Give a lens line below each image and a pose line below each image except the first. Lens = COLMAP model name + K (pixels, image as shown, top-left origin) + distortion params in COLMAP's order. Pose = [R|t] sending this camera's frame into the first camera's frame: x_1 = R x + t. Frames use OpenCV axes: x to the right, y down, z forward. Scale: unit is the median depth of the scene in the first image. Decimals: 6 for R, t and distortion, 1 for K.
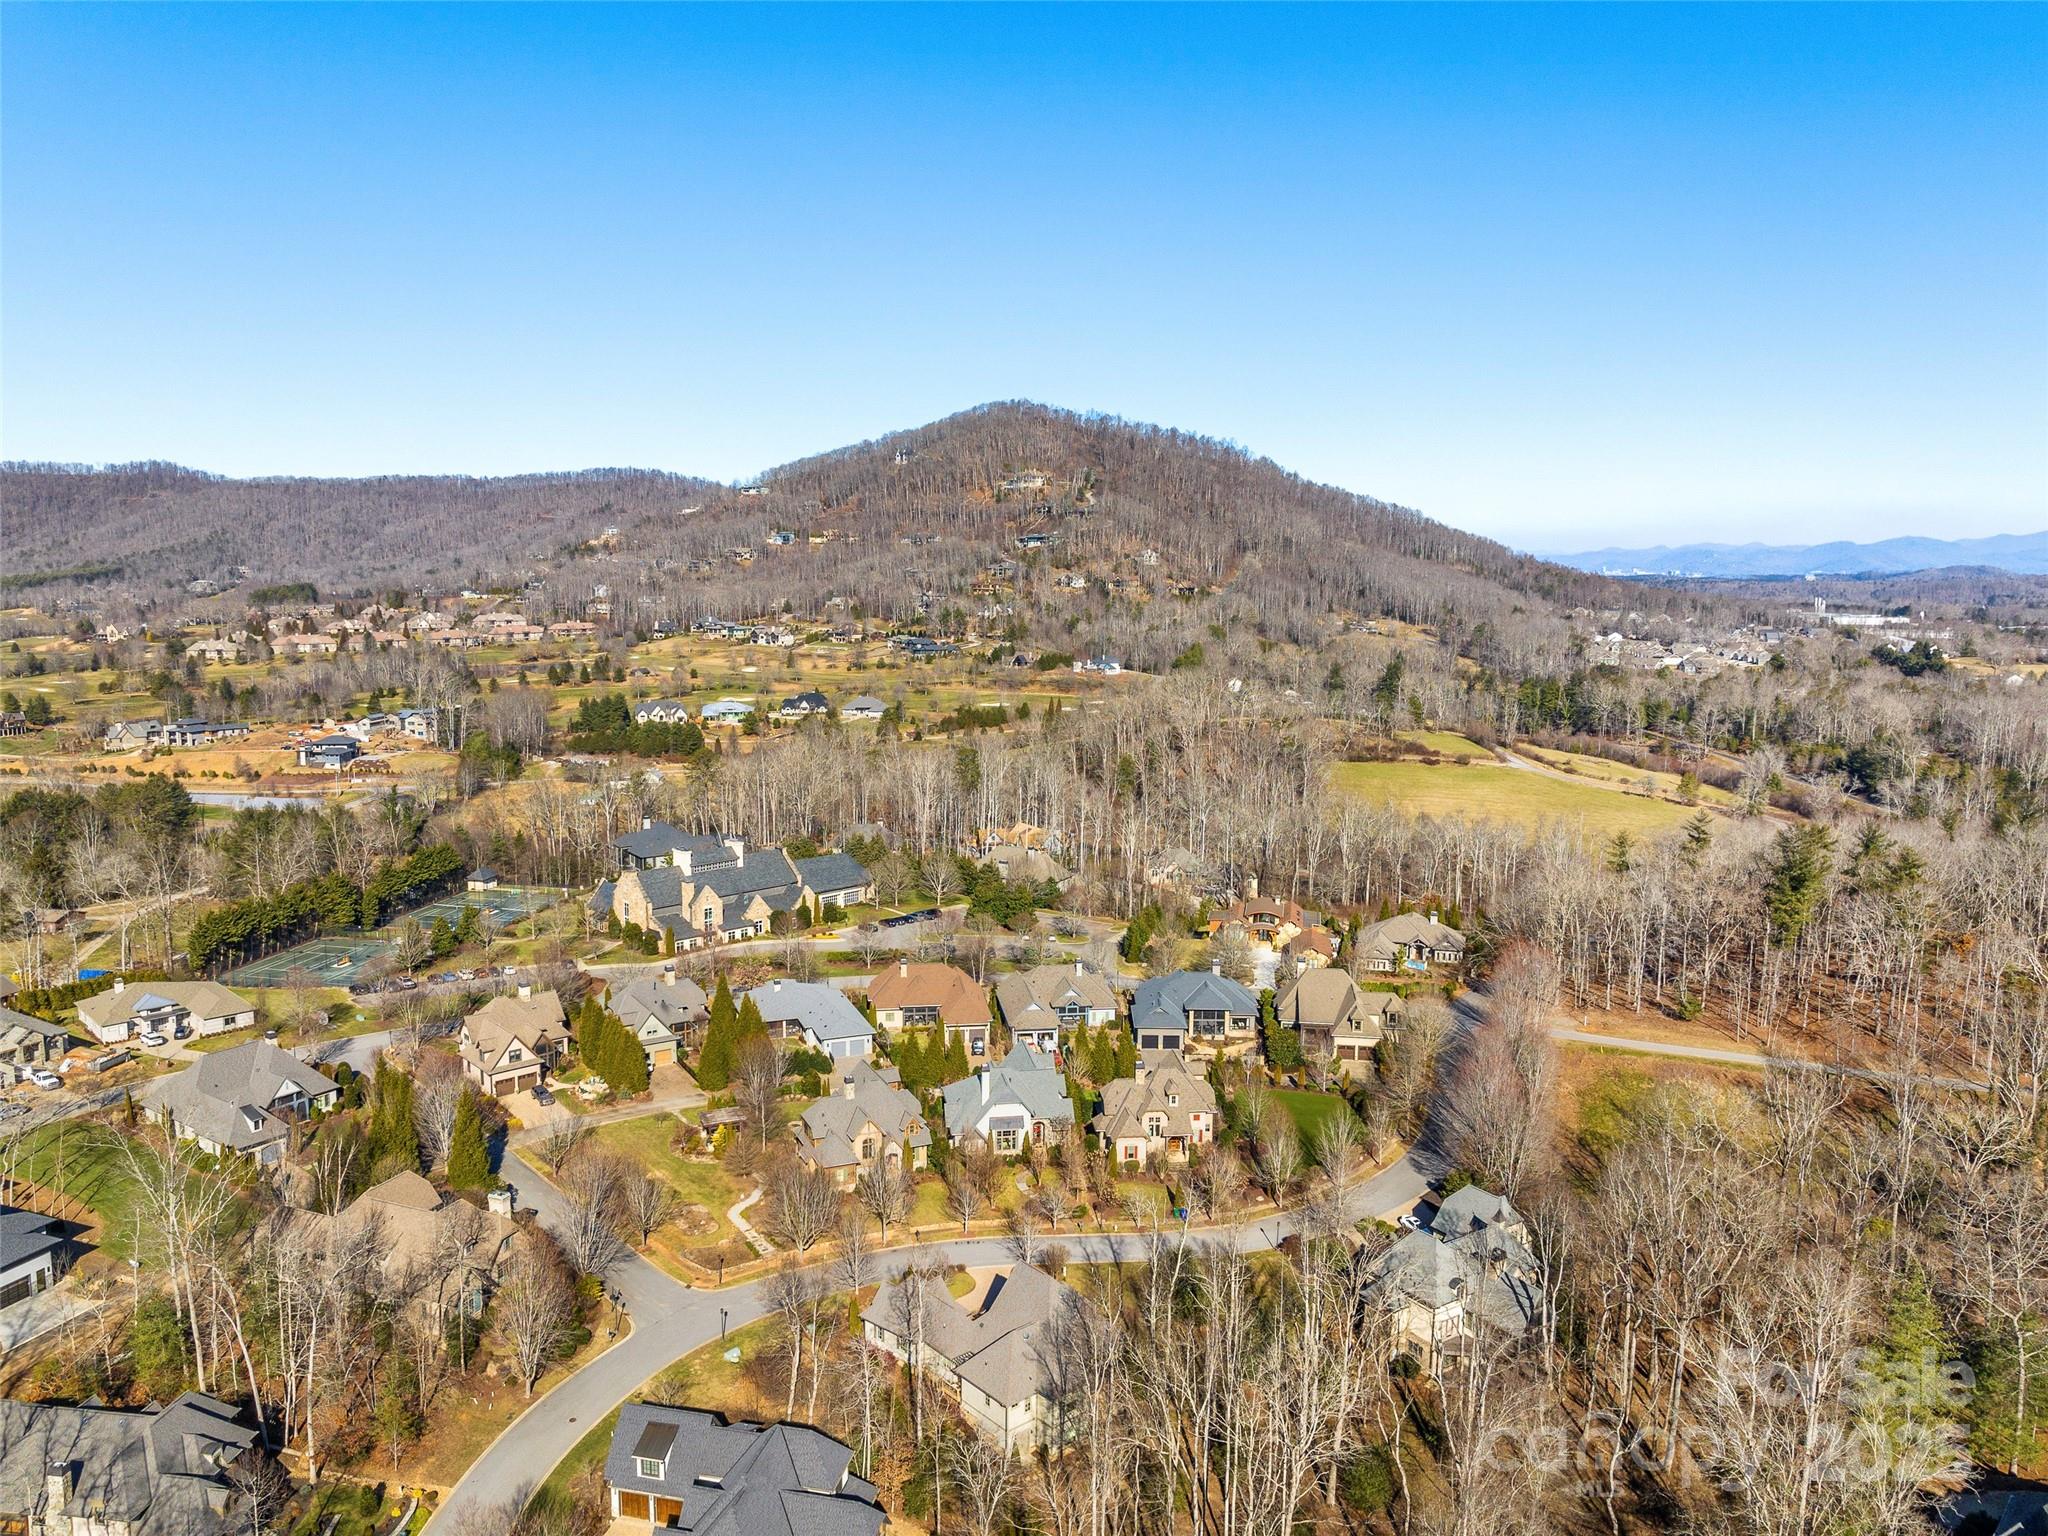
lens RADIAL K [[1403.5, 0, 1047.3], [0, 1403.5, 802.2], [0, 0, 1]] dist [-0.028624, -0.007848]
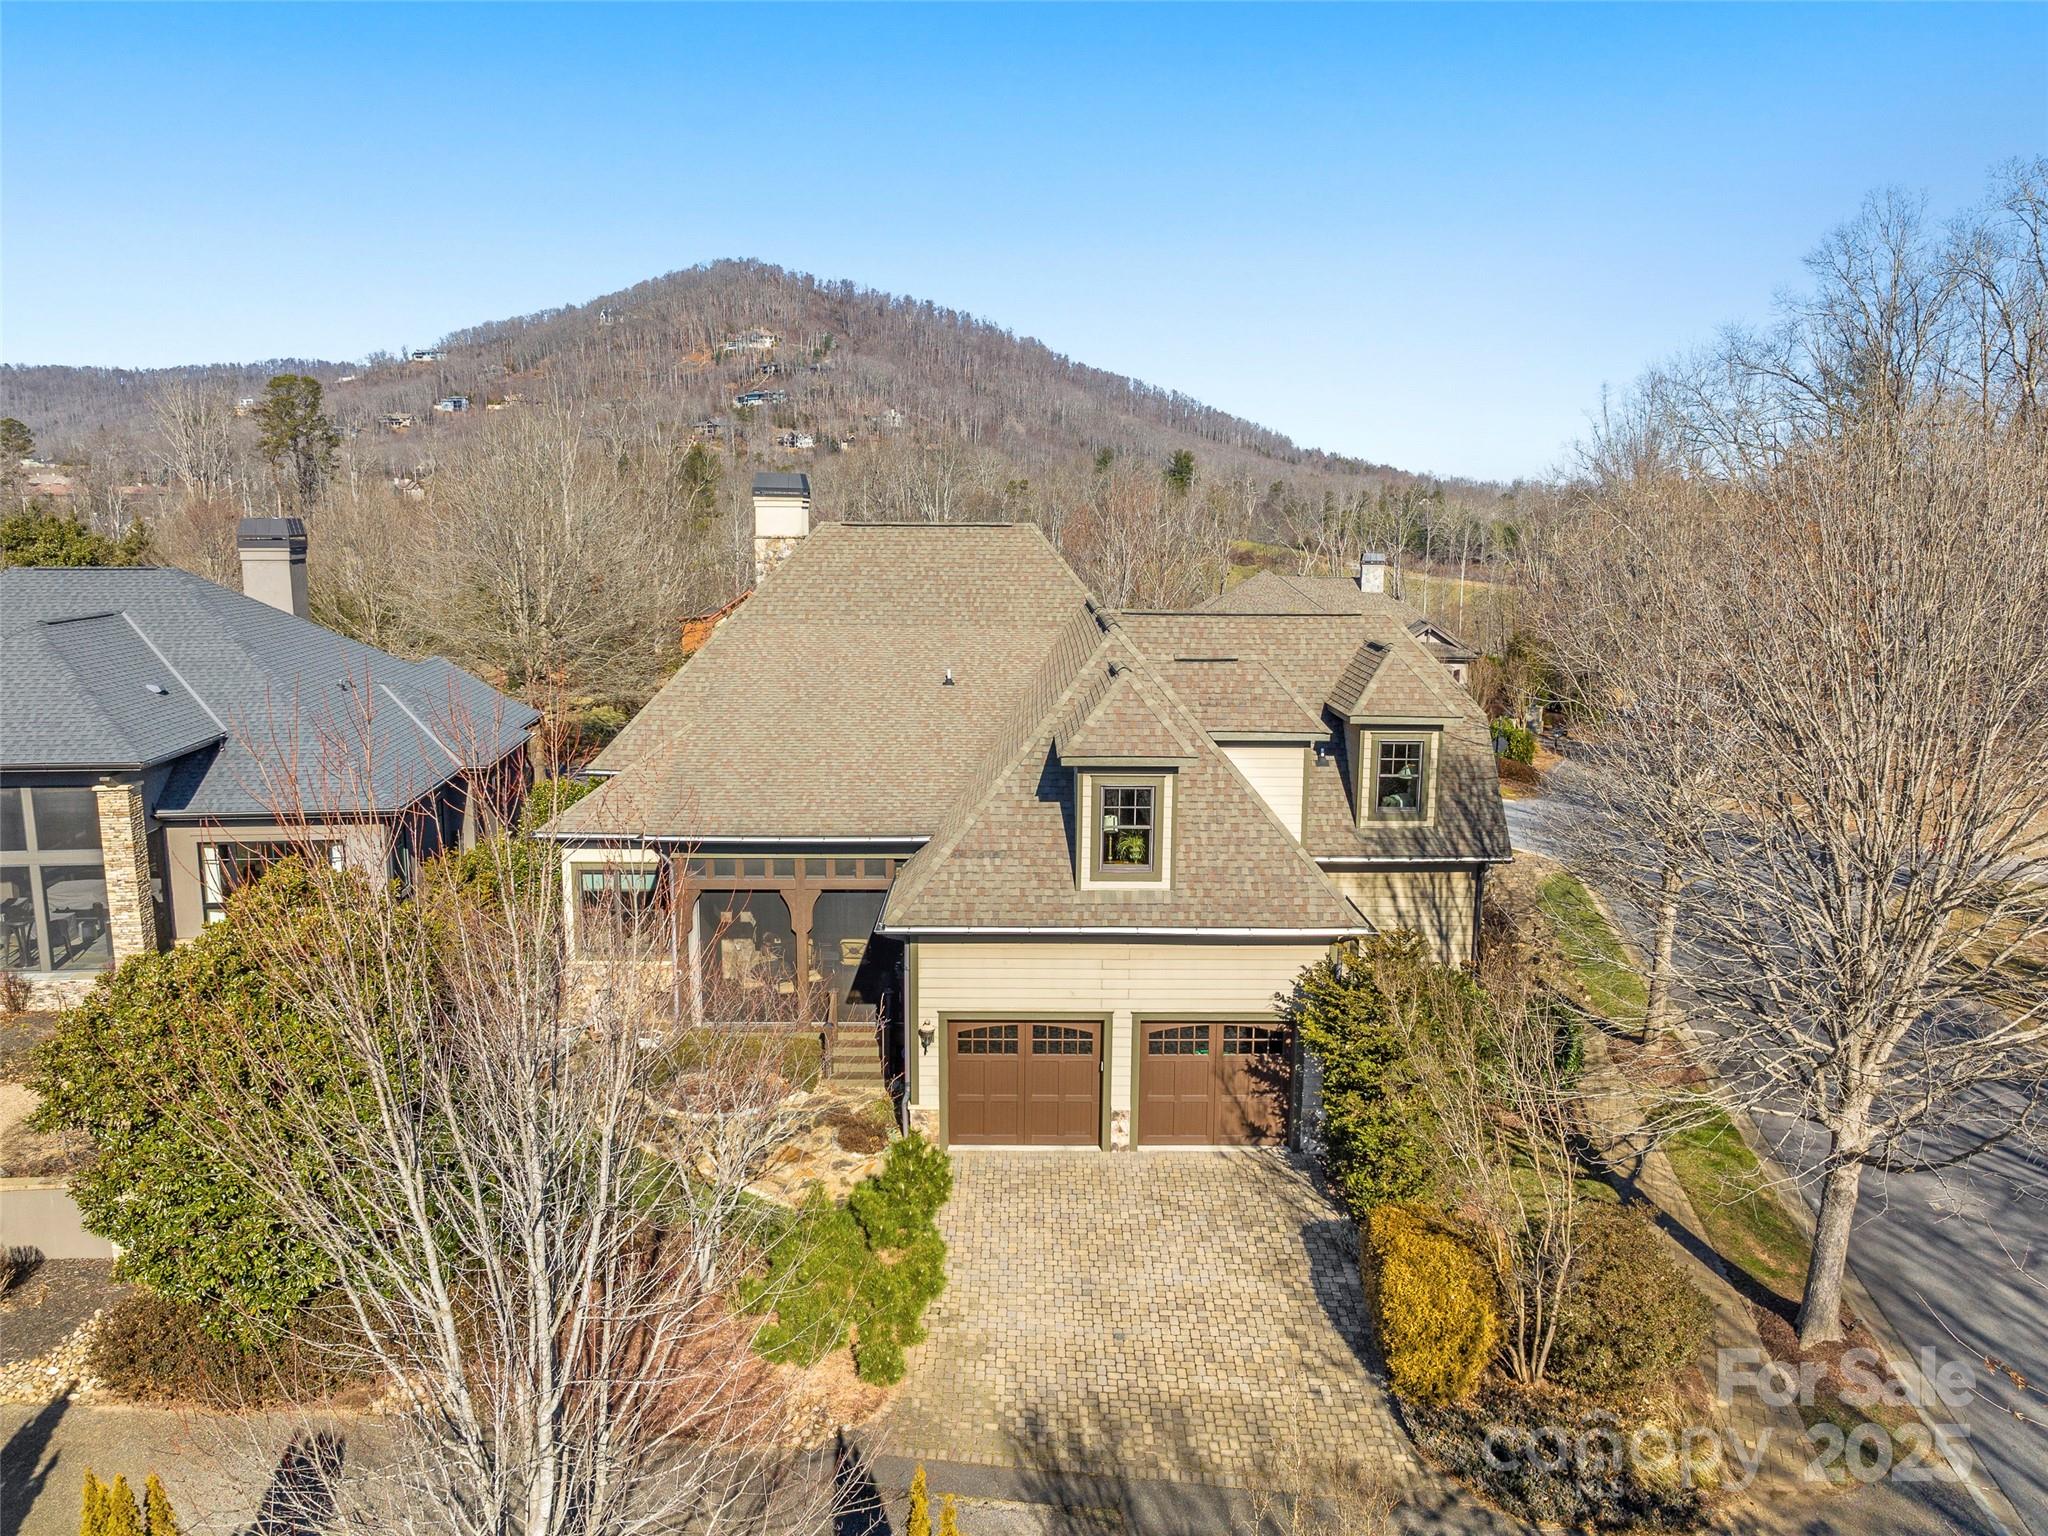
lens RADIAL K [[1458.5, 0, 1024.0], [0, 1458.5, 768.0], [0, 0, 1]] dist [-0.019095, -0.004241]
pose [[0.990282, -0.023633, 0.137055, 0.035756], [0.021041, 0.999572, 0.020330, 0.027416], [-0.137477, -0.017248, 0.990355, 0.160275]]
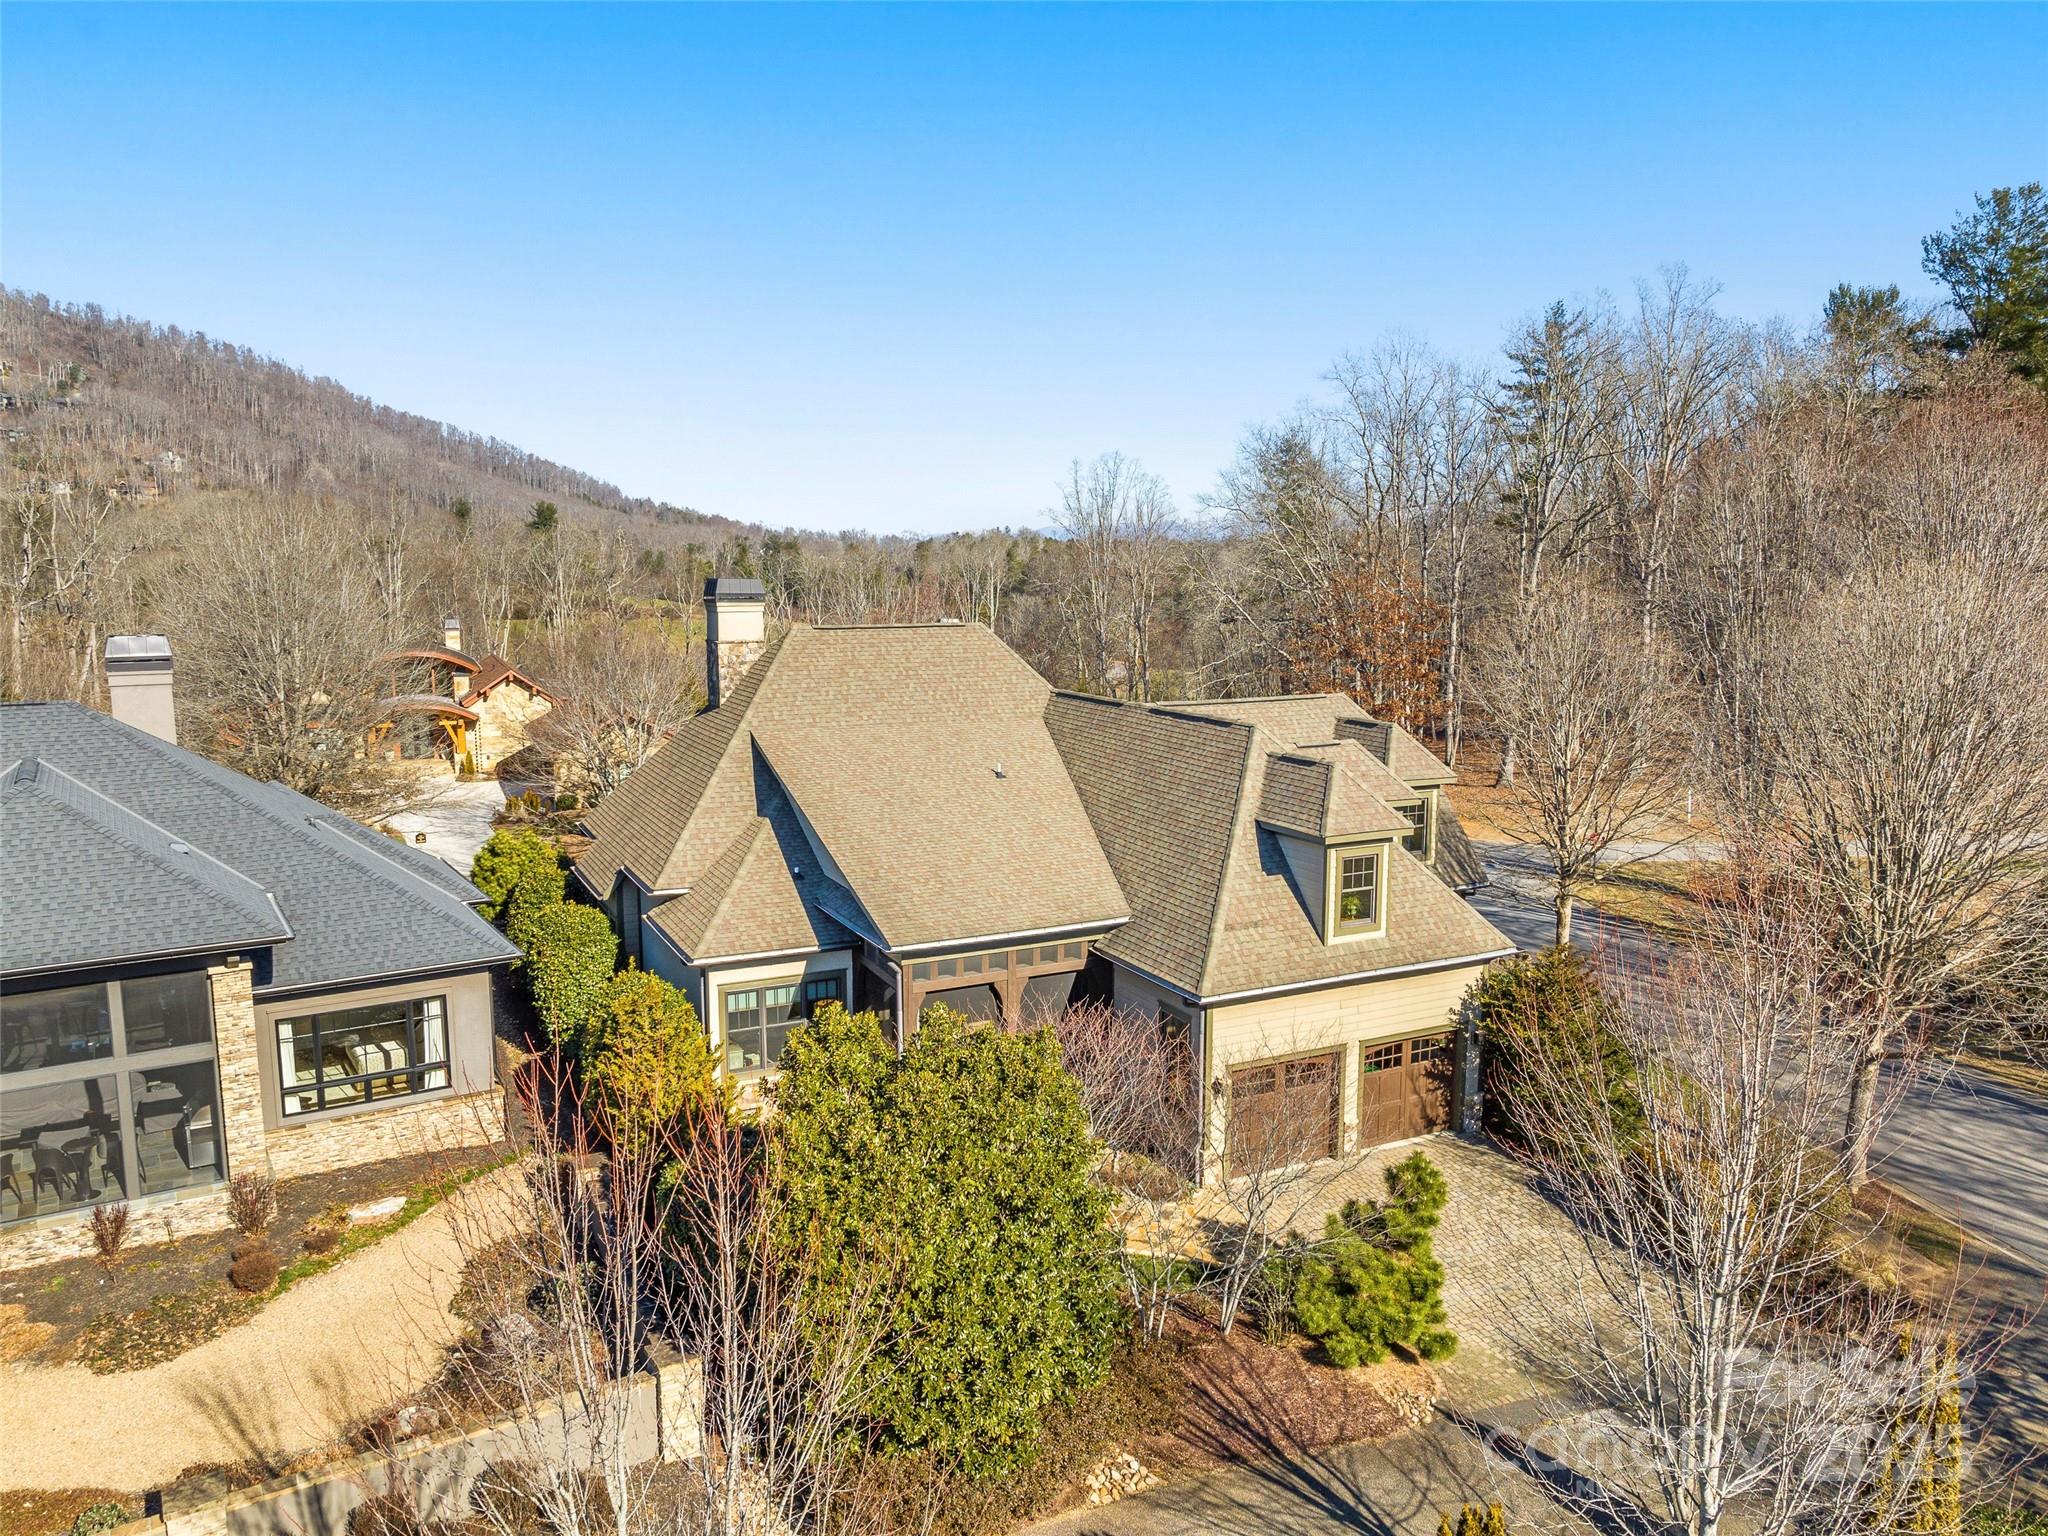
lens RADIAL K [[1440.7, 0, 1024.0], [0, 1440.7, 768.0], [0, 0, 1]] dist [-0.027925, 0.002446]
pose [[0.829252, -0.085596, 0.552281, 0.022278], [0.092178, 0.995616, 0.015901, 0.025761], [-0.551221, 0.037722, 0.833506, 0.162785]]
